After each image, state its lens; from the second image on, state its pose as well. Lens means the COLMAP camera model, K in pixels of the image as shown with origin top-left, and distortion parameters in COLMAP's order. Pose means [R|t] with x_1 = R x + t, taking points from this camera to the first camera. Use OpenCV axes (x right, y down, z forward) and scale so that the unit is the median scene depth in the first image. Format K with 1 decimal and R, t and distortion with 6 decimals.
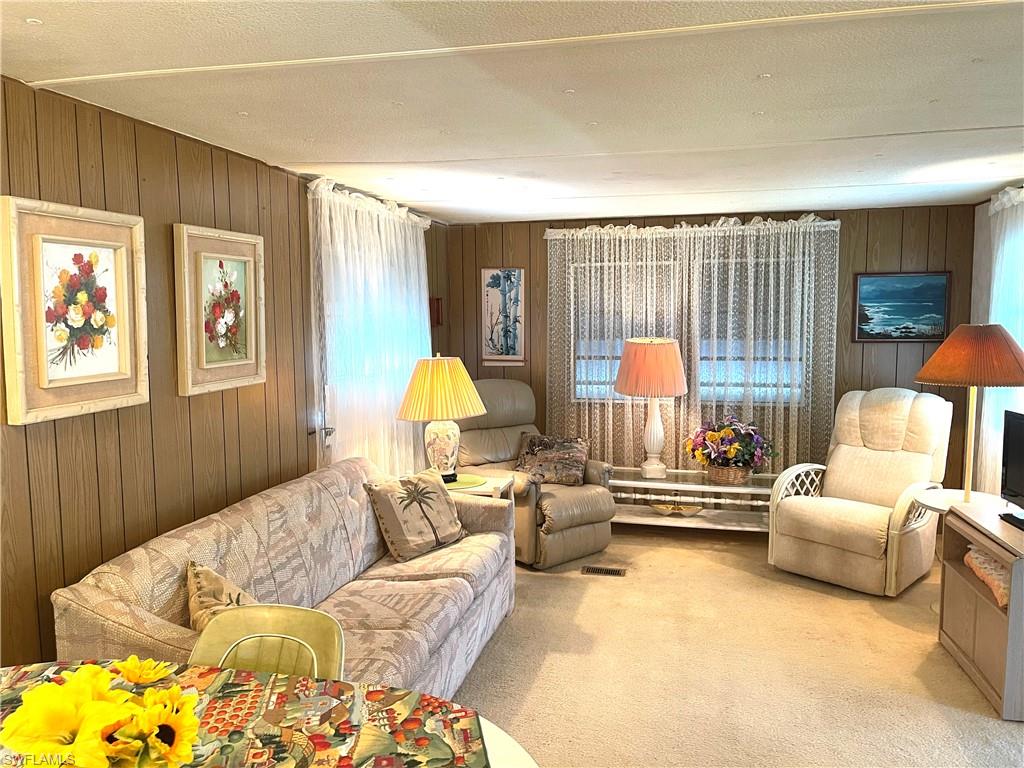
lens RADIAL K [[772.6, 0, 511.6], [0, 772.6, 382.8], [0, 0, 1]] dist [0.027286, -0.013849]
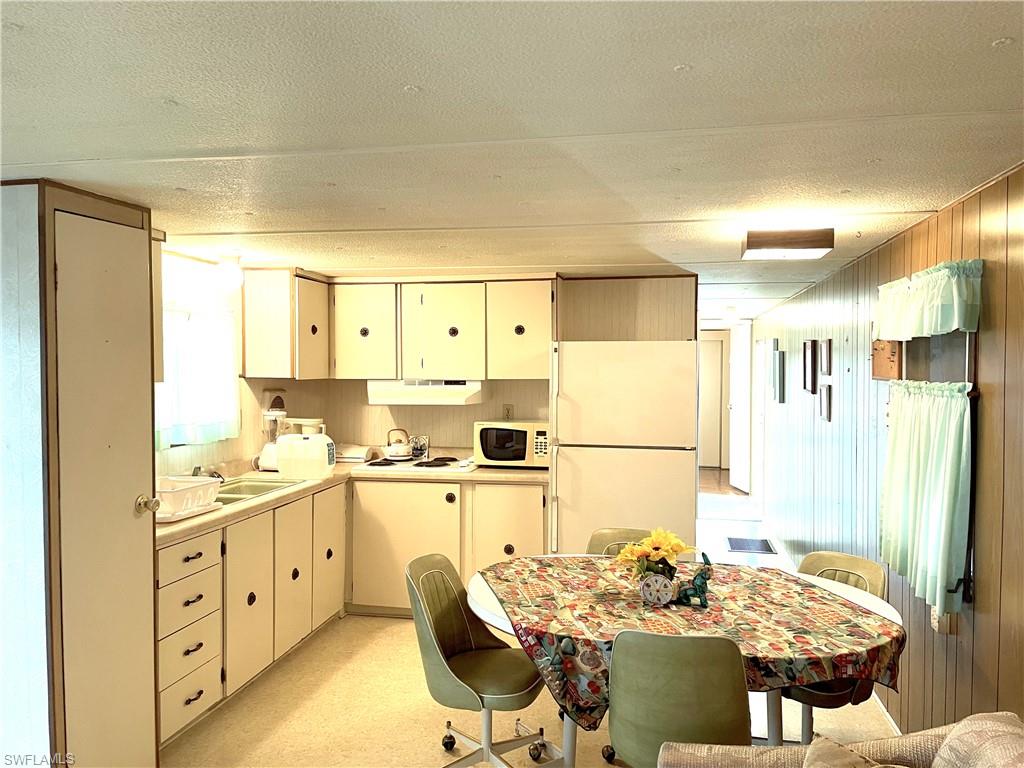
lens RADIAL K [[772.6, 0, 512.8], [0, 772.6, 380.5], [0, 0, 1]] dist [0.027286, -0.013849]
pose [[-0.999165, 0.005339, -0.040517, 0.018131], [0.000523, 0.993019, 0.117951, -0.318700], [0.040864, 0.117832, -0.992192, 2.744383]]
